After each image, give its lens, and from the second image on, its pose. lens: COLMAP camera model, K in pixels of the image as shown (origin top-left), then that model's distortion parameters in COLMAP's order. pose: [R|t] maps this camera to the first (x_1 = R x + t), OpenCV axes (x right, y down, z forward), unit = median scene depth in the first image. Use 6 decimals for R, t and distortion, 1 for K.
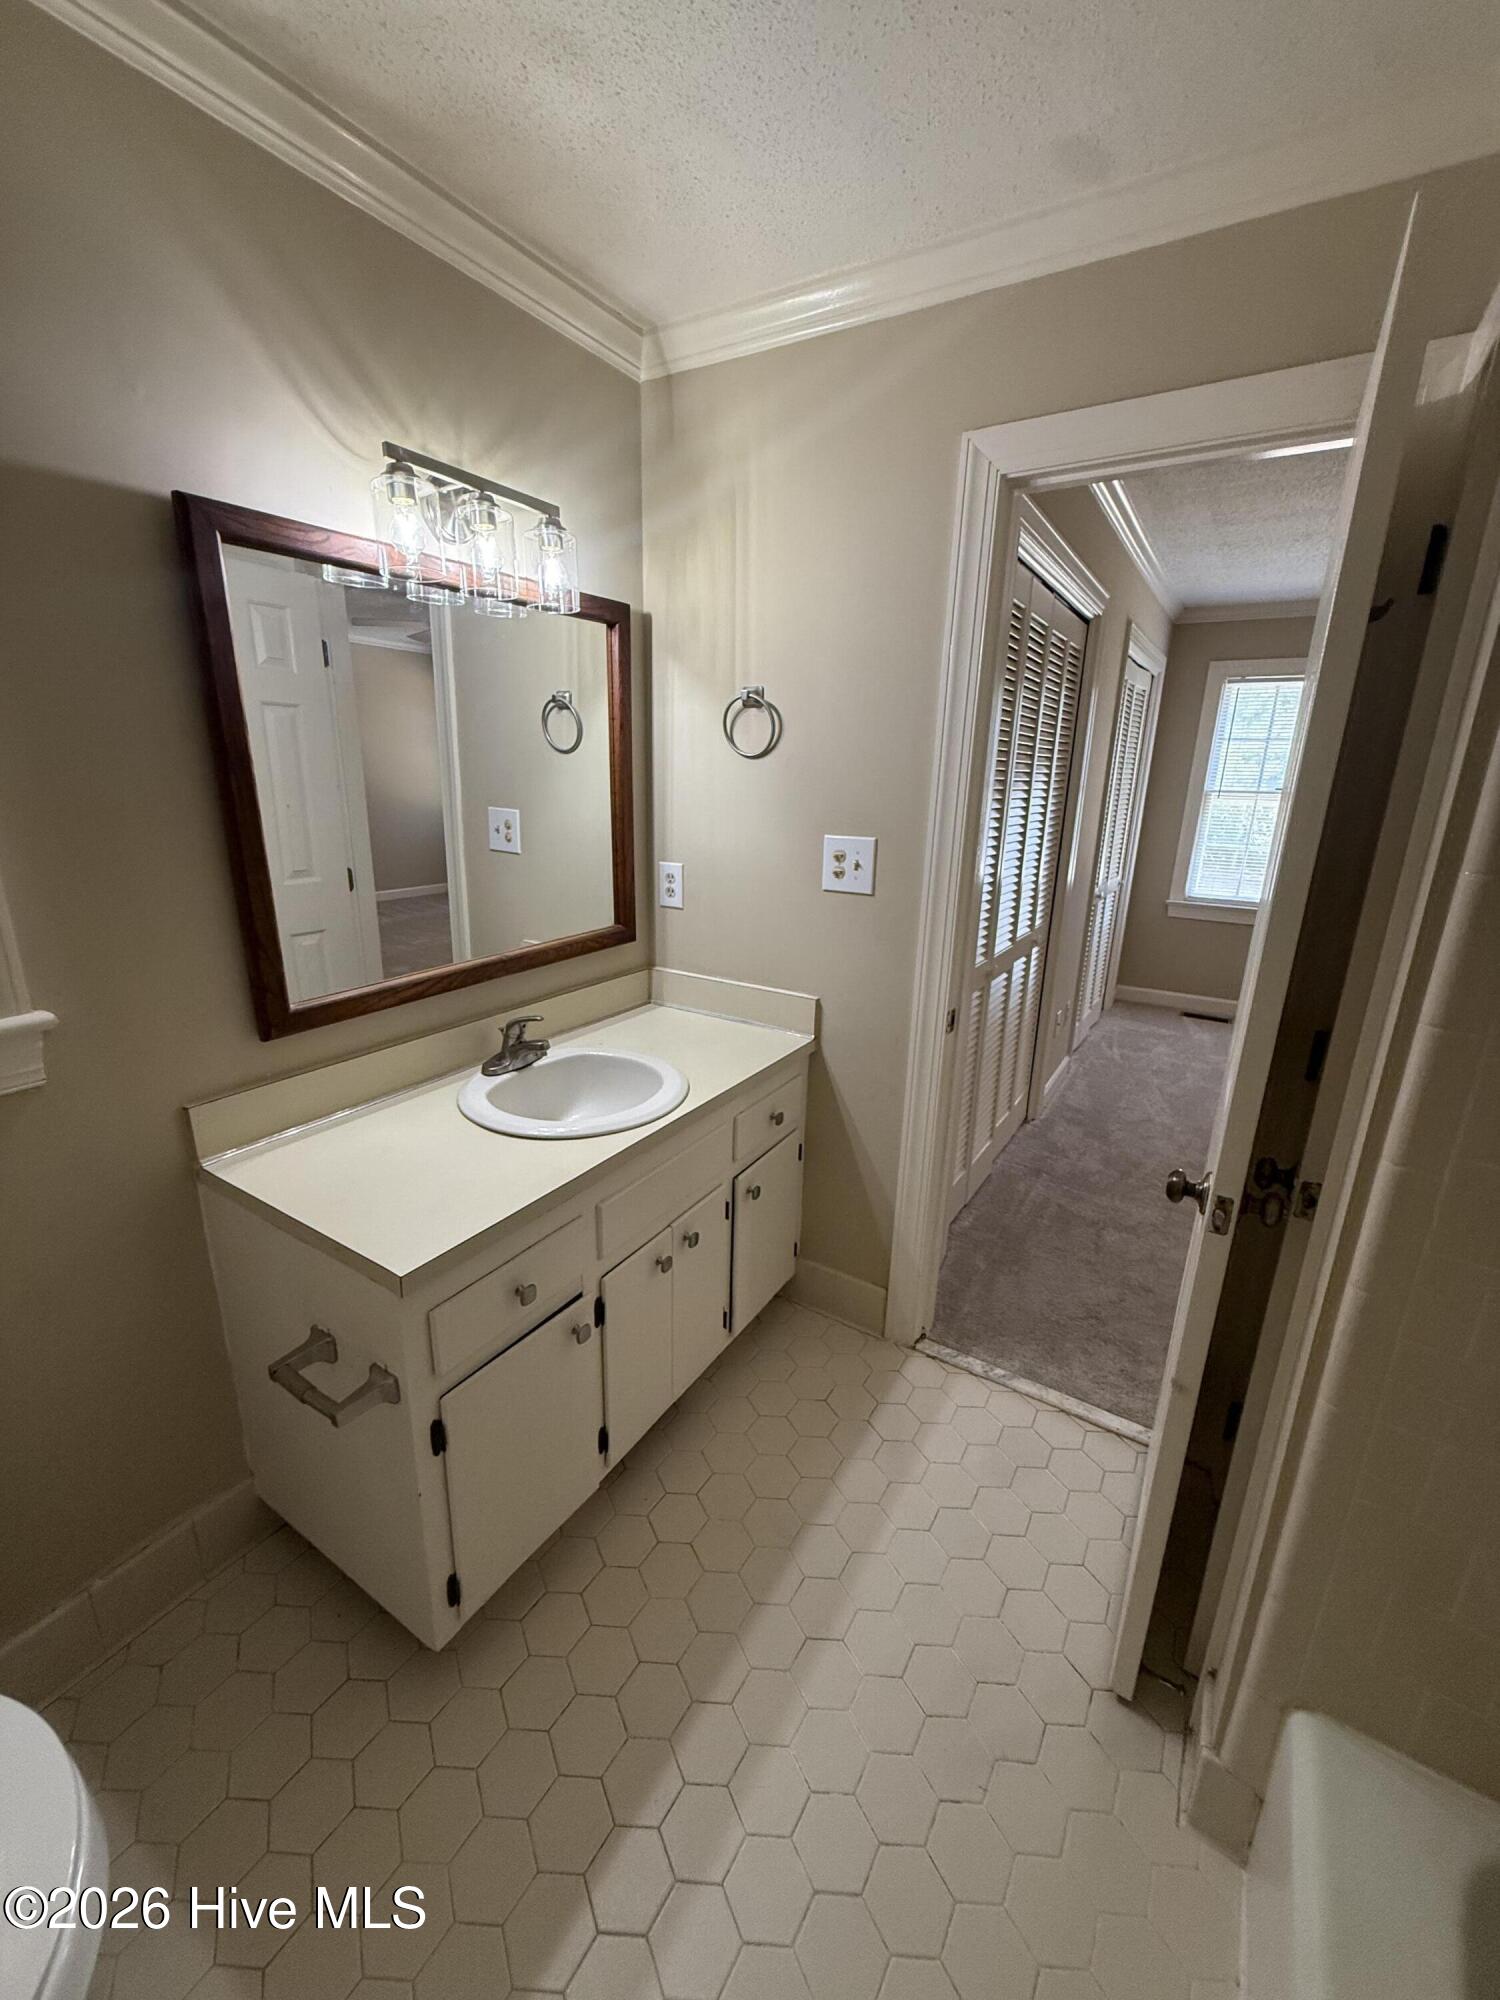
lens RADIAL K [[799.3, 0, 745.2], [0, 799.3, 998.6], [0, 0, 1]] dist [0.000636, -0.000330]
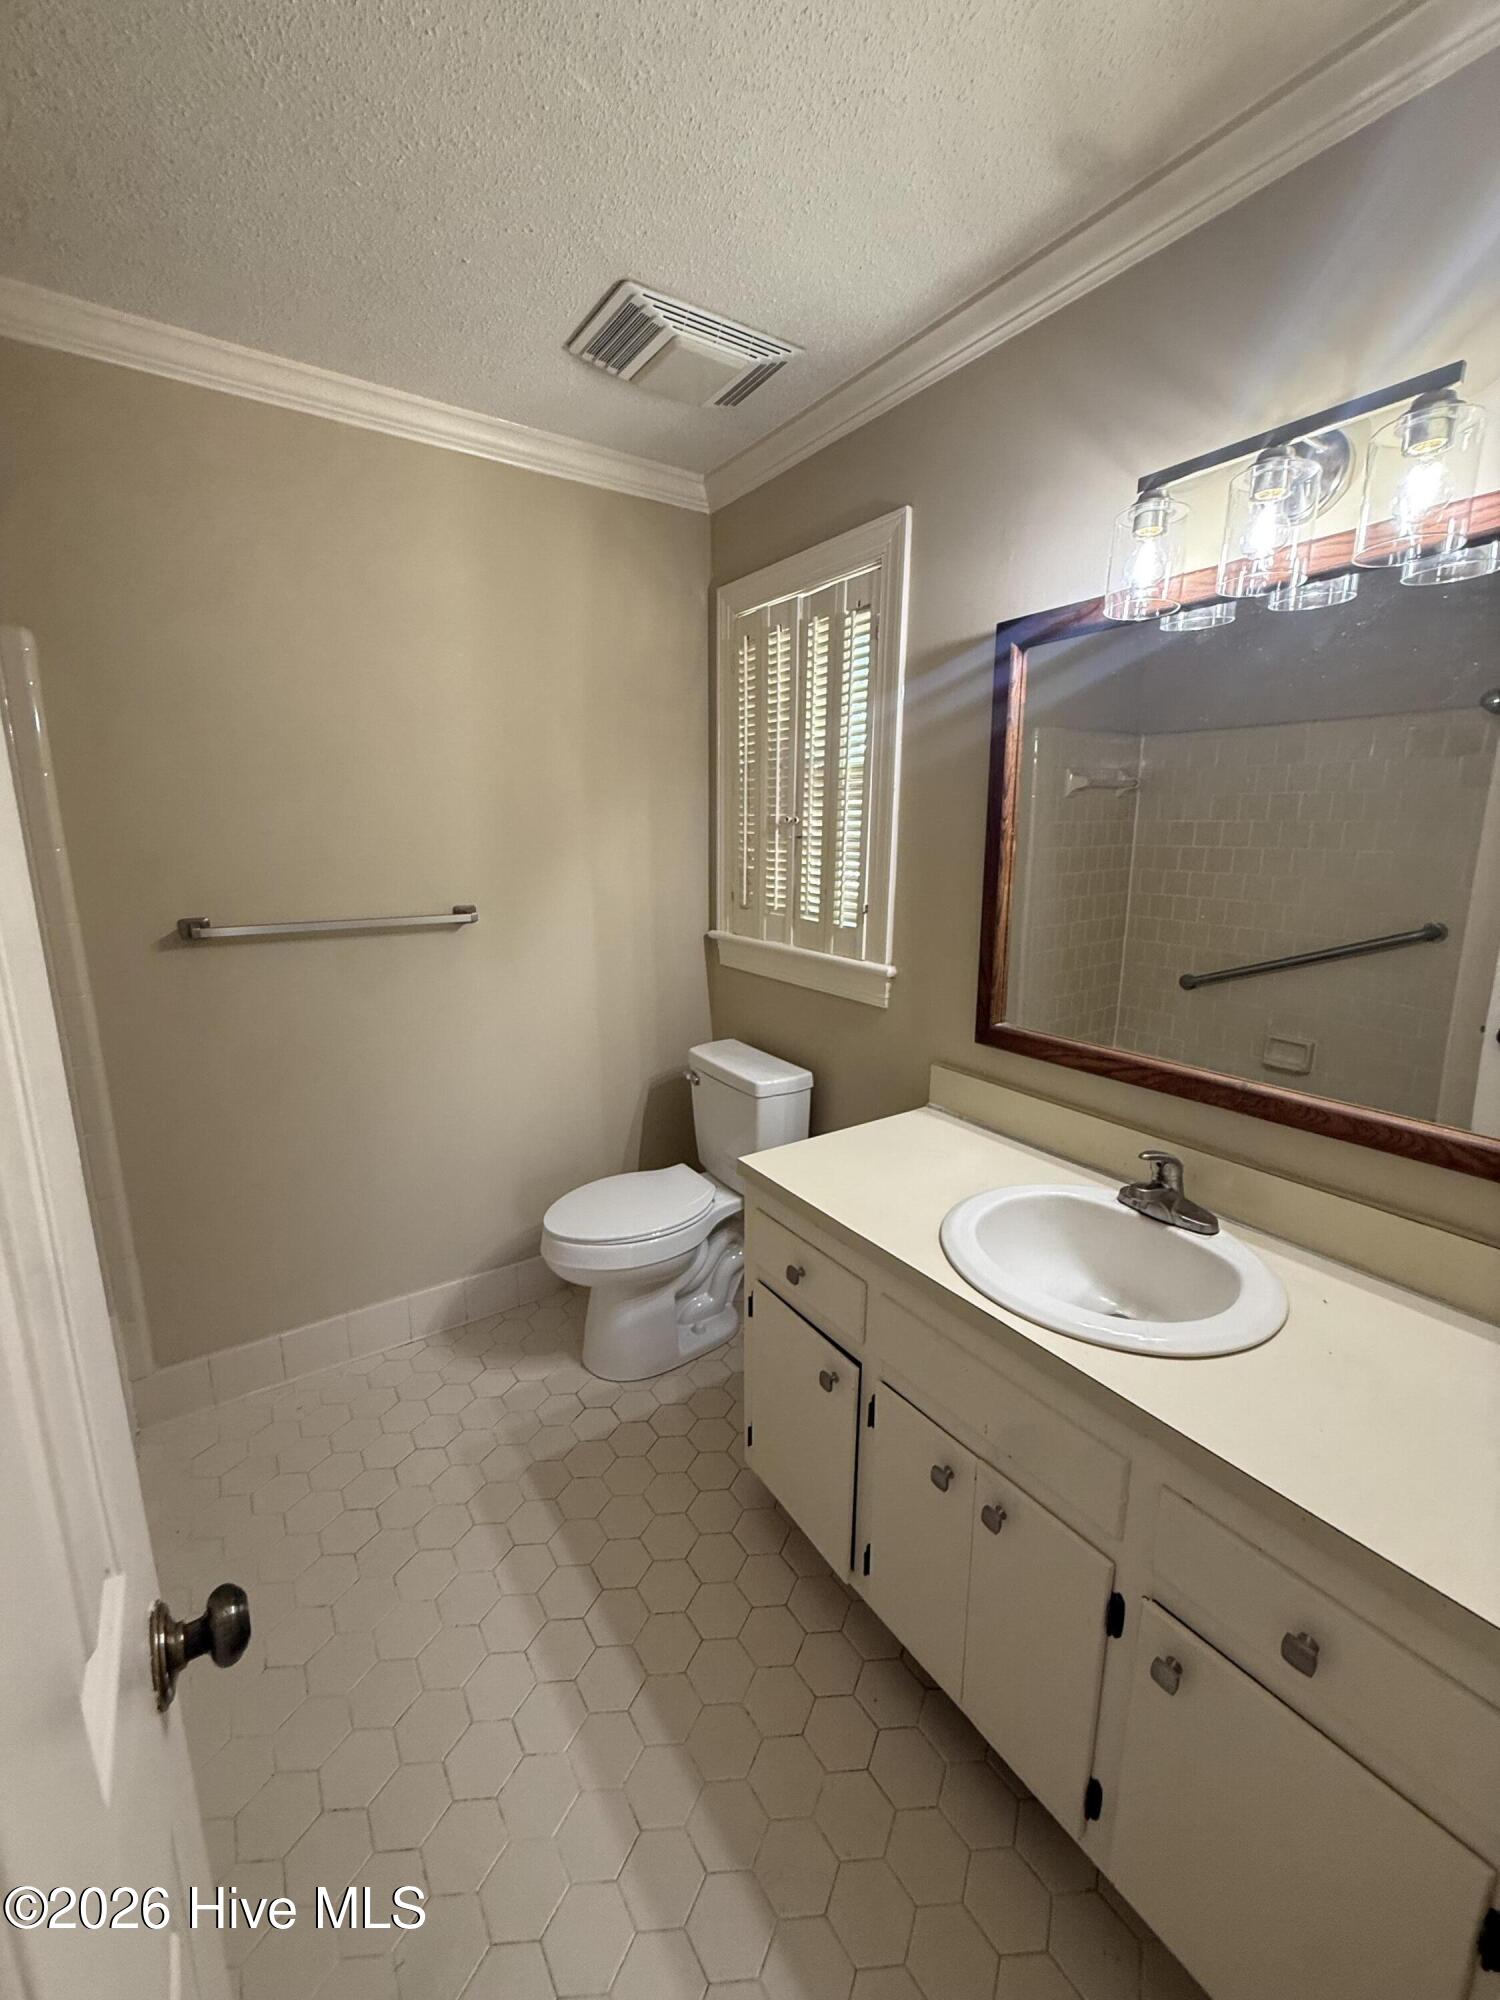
lens RADIAL K [[799.3, 0, 745.2], [0, 799.3, 998.6], [0, 0, 1]] dist [0.000636, -0.000330]
pose [[-0.403307, 0.166181, -0.899849, 0.552931], [-0.271722, 0.917268, 0.291182, -0.232537], [0.873791, 0.361944, -0.324785, 0.911455]]
